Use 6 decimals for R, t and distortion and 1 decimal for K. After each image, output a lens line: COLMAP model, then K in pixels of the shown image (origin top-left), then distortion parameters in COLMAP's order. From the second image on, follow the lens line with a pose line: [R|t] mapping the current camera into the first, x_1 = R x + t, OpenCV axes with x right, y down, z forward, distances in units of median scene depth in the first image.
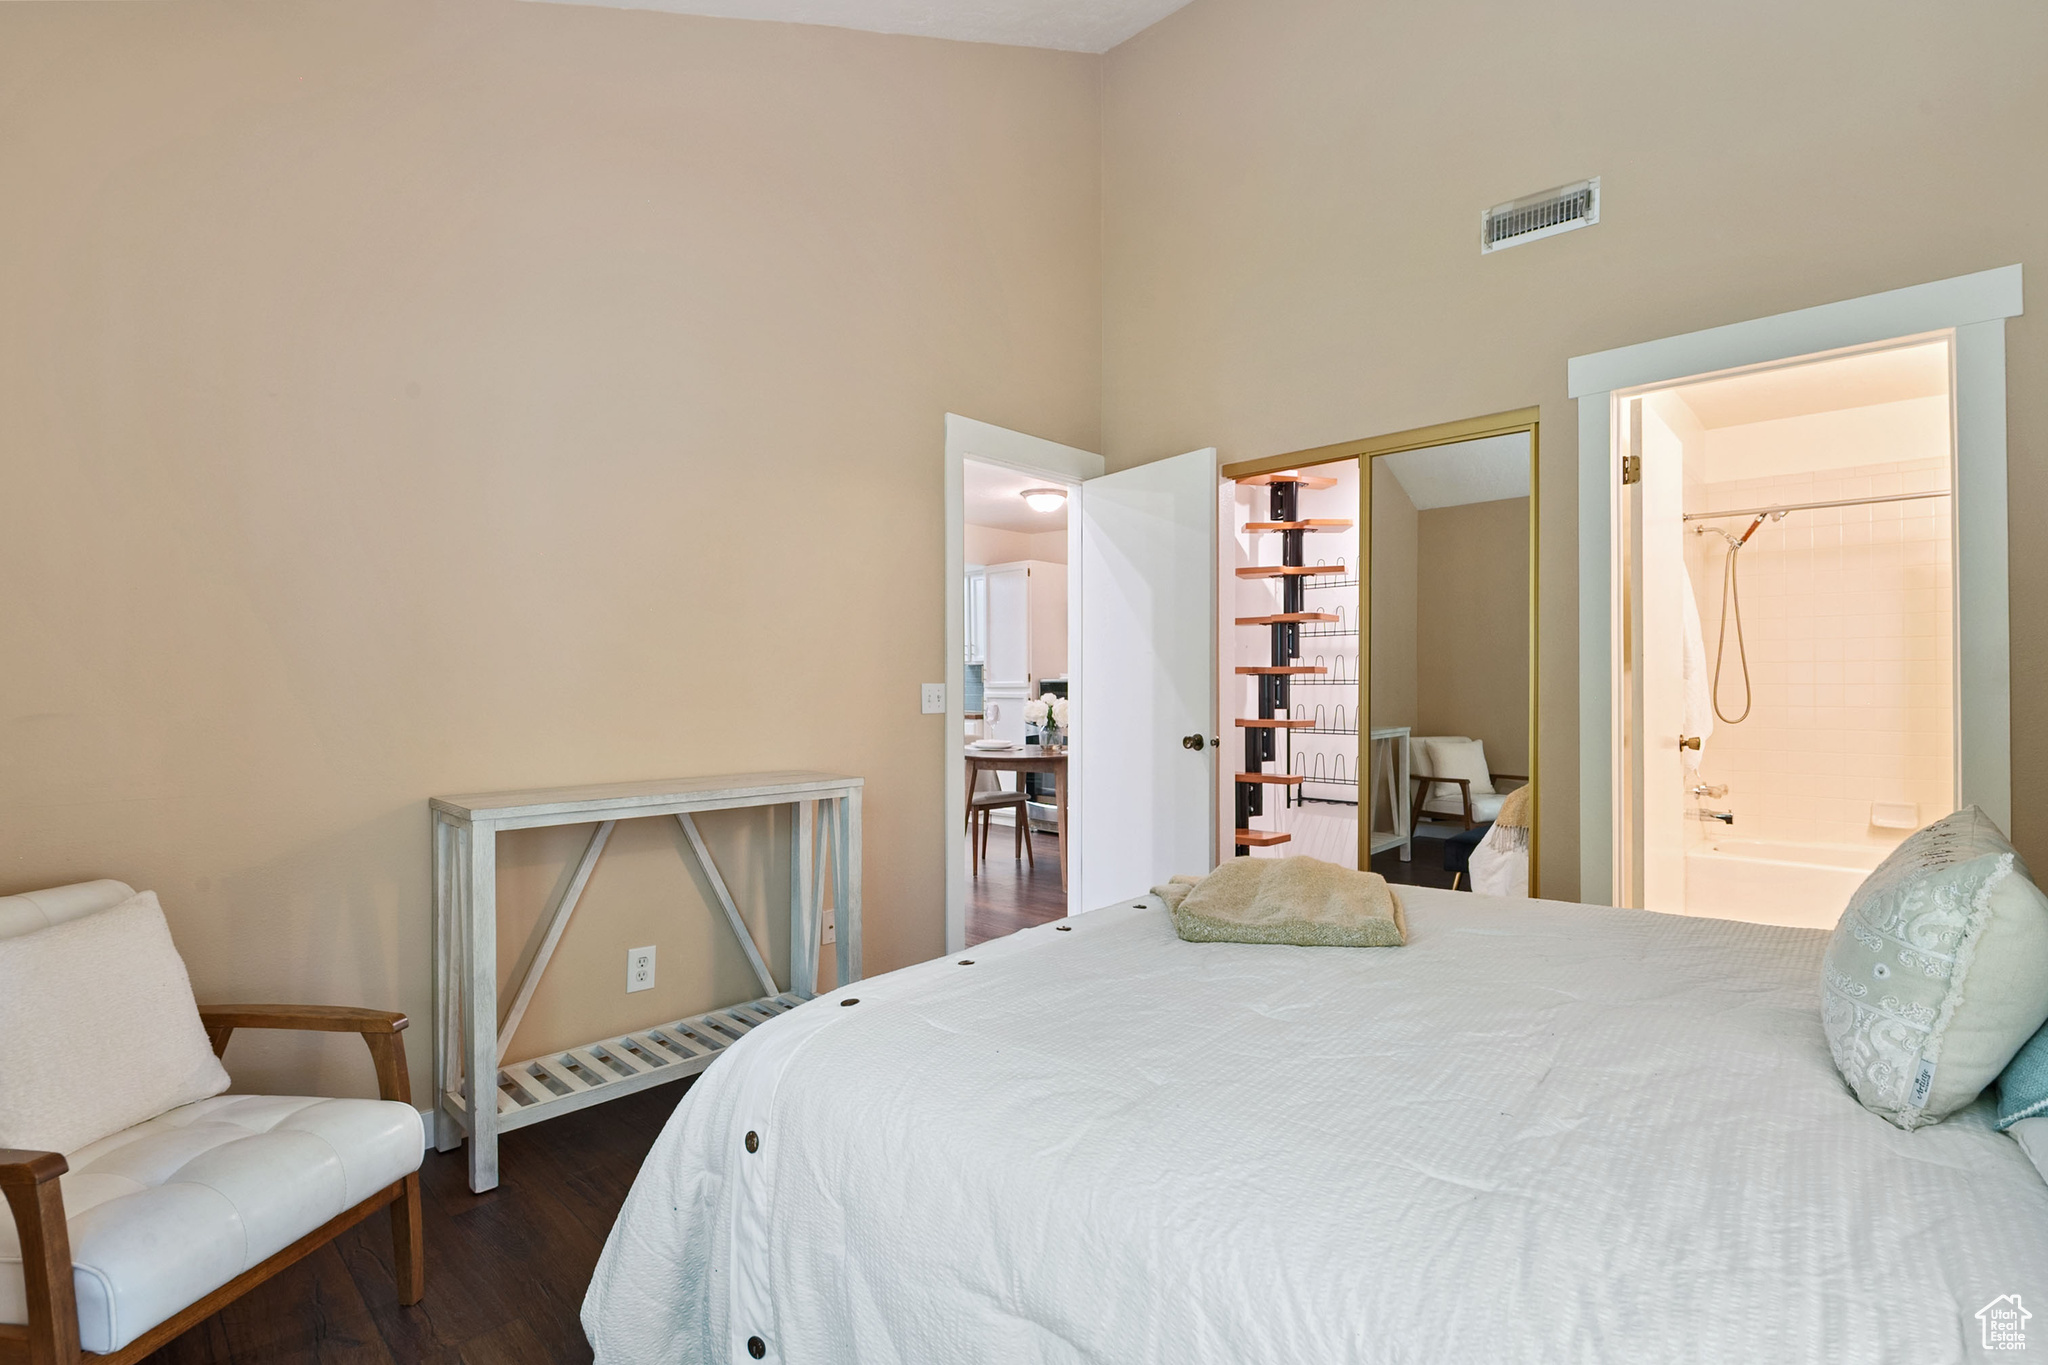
lens RADIAL K [[942.8, 0, 1038.3], [0, 942.8, 679.7], [0, 0, 1]] dist [-0.000794, -0.011476]
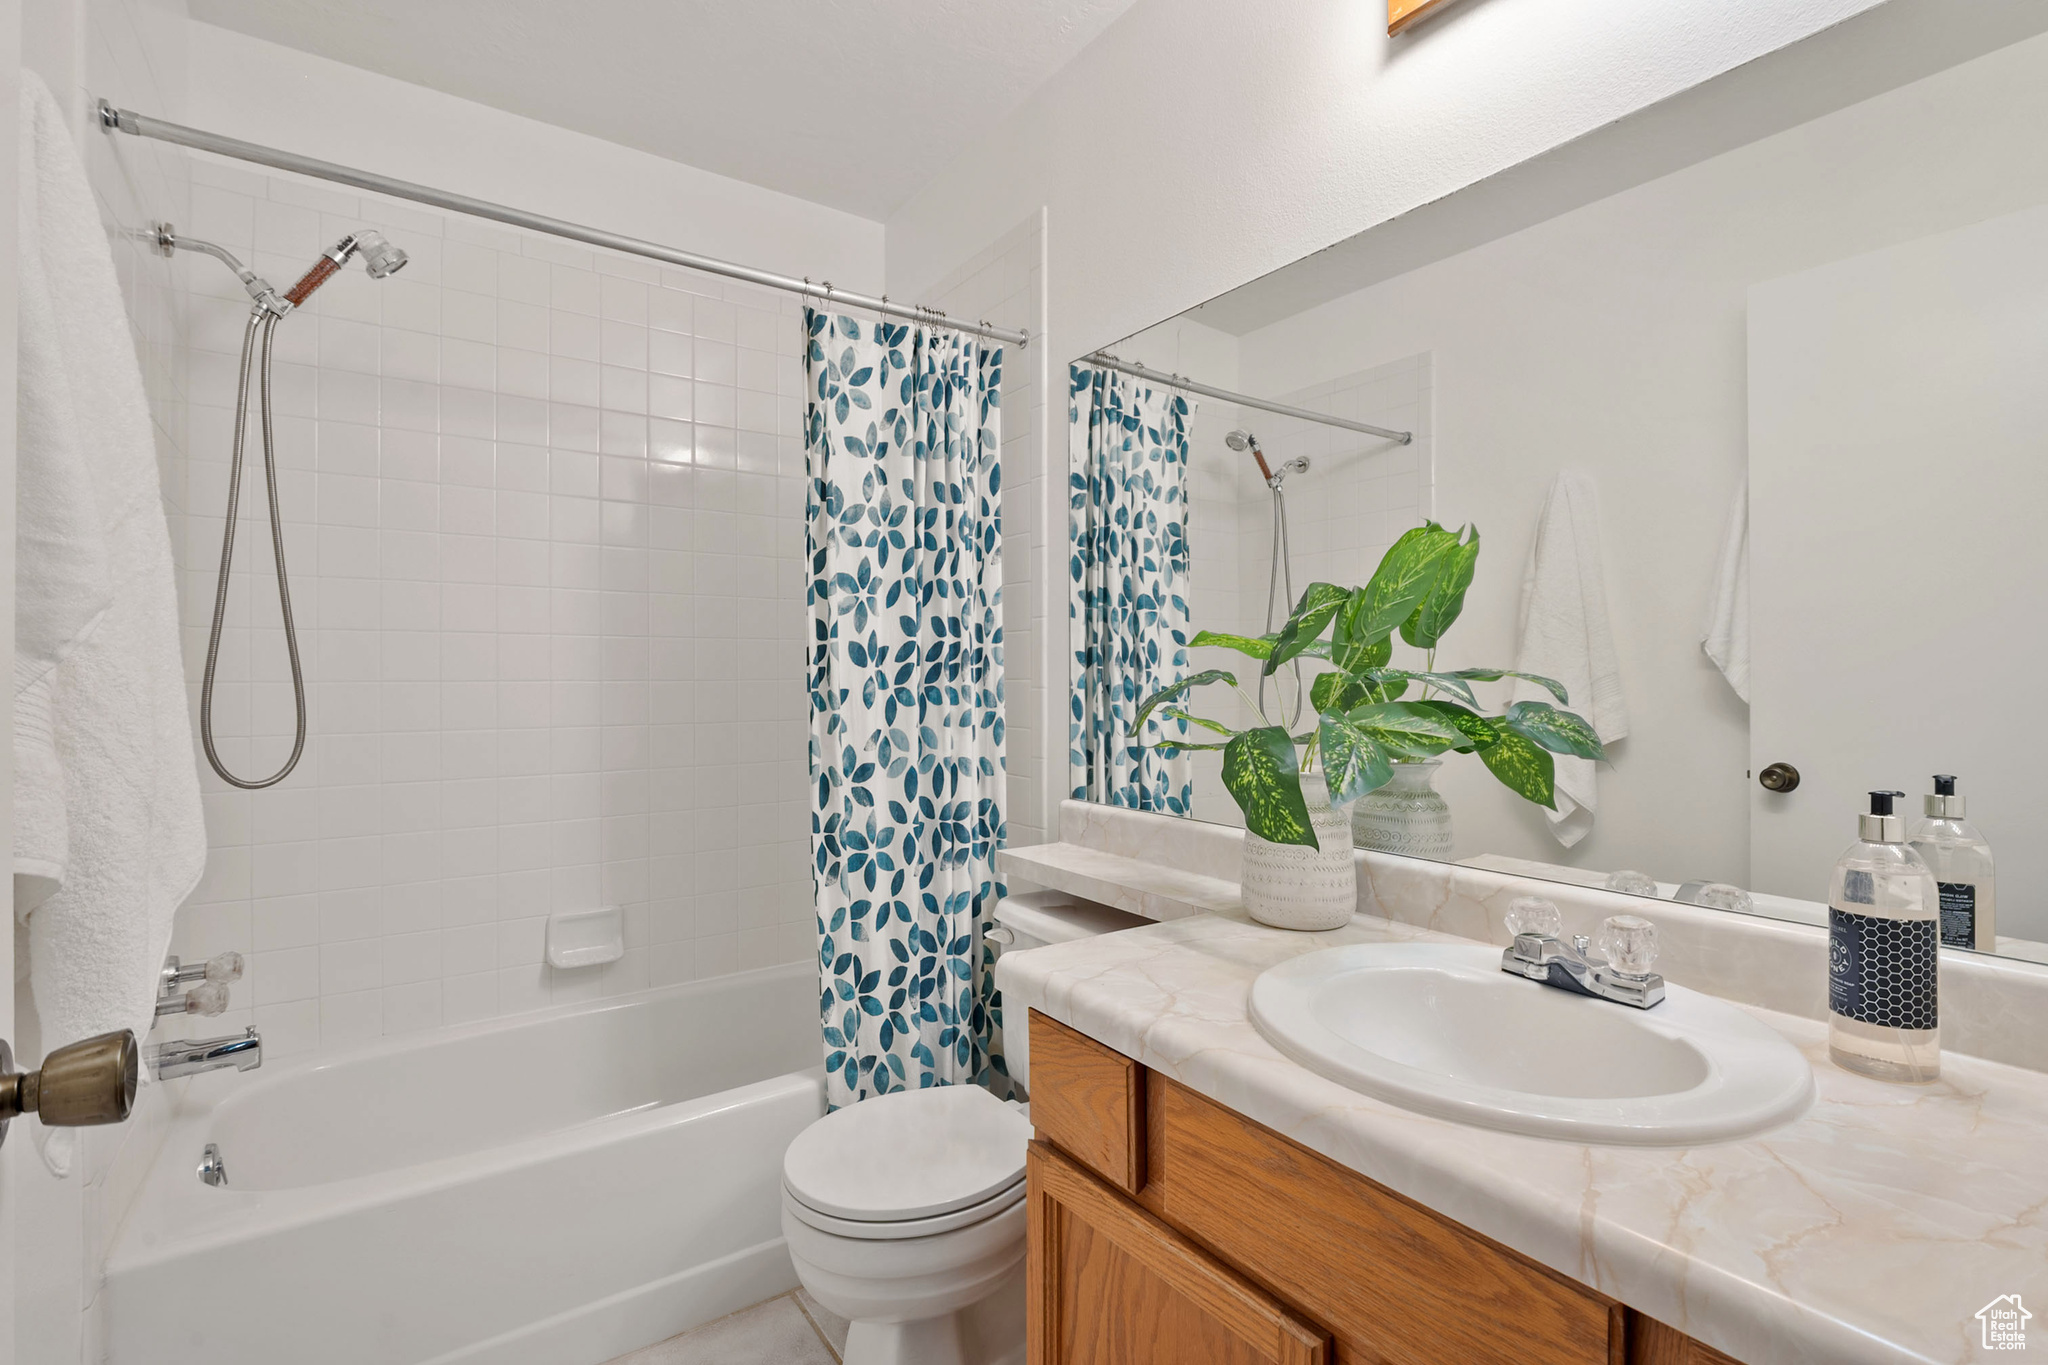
lens RADIAL K [[942.8, 0, 1038.3], [0, 942.8, 679.7], [0, 0, 1]] dist [-0.000794, -0.011476]
pose [[0.211127, -0.000799, 0.977458, 0.448055], [-0.010802, 0.999937, 0.003151, 0.000439], [-0.977399, -0.011224, 0.211105, 0.628144]]
